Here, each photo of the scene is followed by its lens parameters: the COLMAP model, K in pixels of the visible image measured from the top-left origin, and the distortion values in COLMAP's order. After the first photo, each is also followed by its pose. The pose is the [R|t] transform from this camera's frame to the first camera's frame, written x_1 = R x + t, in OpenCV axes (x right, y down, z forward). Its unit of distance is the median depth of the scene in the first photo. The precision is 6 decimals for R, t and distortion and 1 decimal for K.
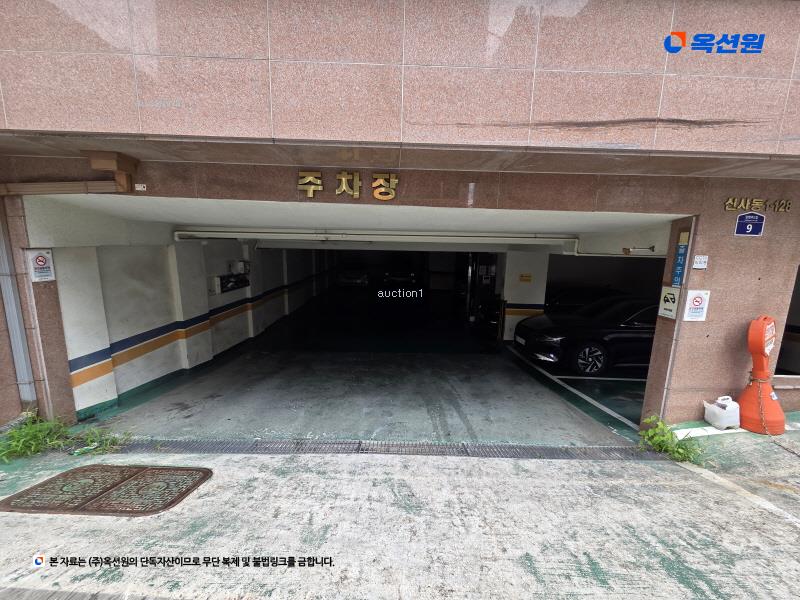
lens RADIAL K [[327.9, 0, 395.0], [0, 327.9, 300.1], [0, 0, 1]] dist [0.001558, 0.000400]
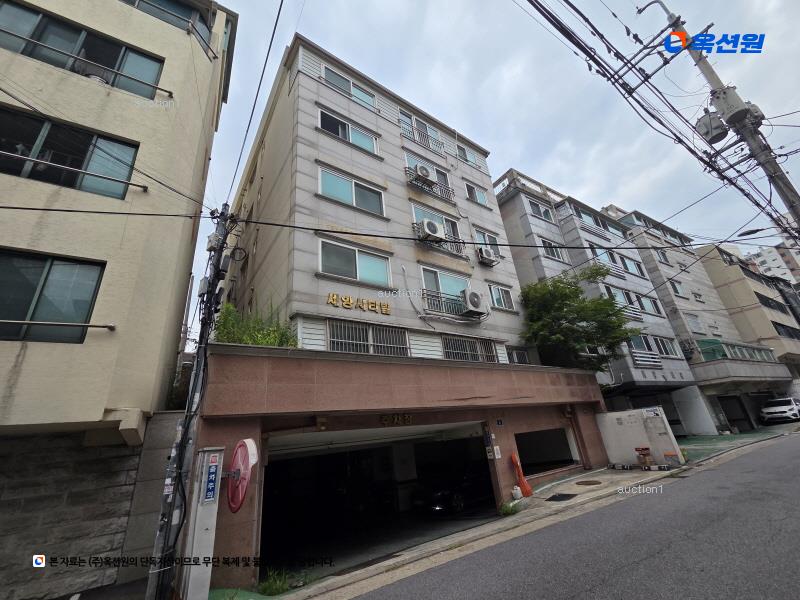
lens RADIAL K [[327.9, 0, 395.0], [0, 327.9, 300.1], [0, 0, 1]] dist [0.001558, 0.000400]
pose [[0.824402, 0.121643, 0.552778, -1.558733], [0.208556, 0.842631, -0.496464, 0.133015], [-0.526179, 0.524572, 0.669298, -1.143495]]
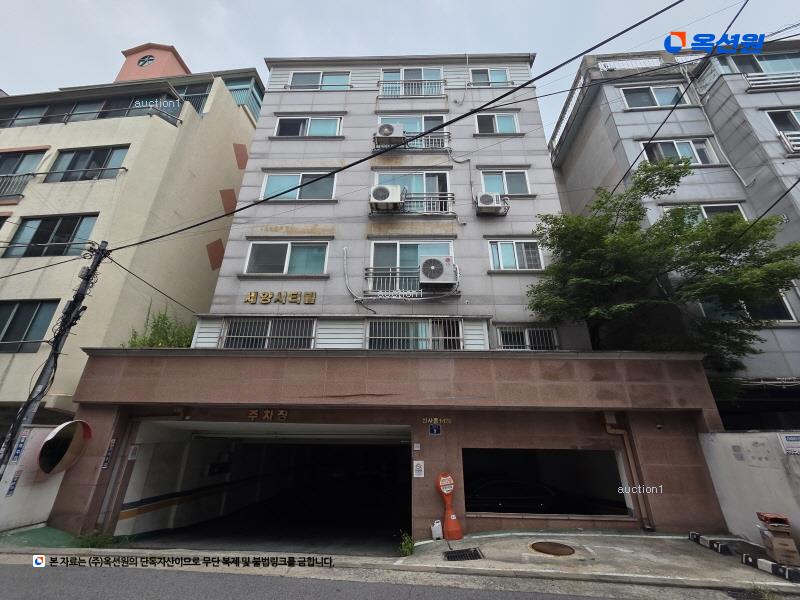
lens RADIAL K [[327.9, 0, 395.0], [0, 327.9, 300.1], [0, 0, 1]] dist [0.001558, 0.000400]
pose [[0.998869, -0.028791, -0.037847, 0.853186], [0.003862, 0.842368, -0.538890, 0.238749], [0.047397, 0.538134, 0.841526, -1.392128]]
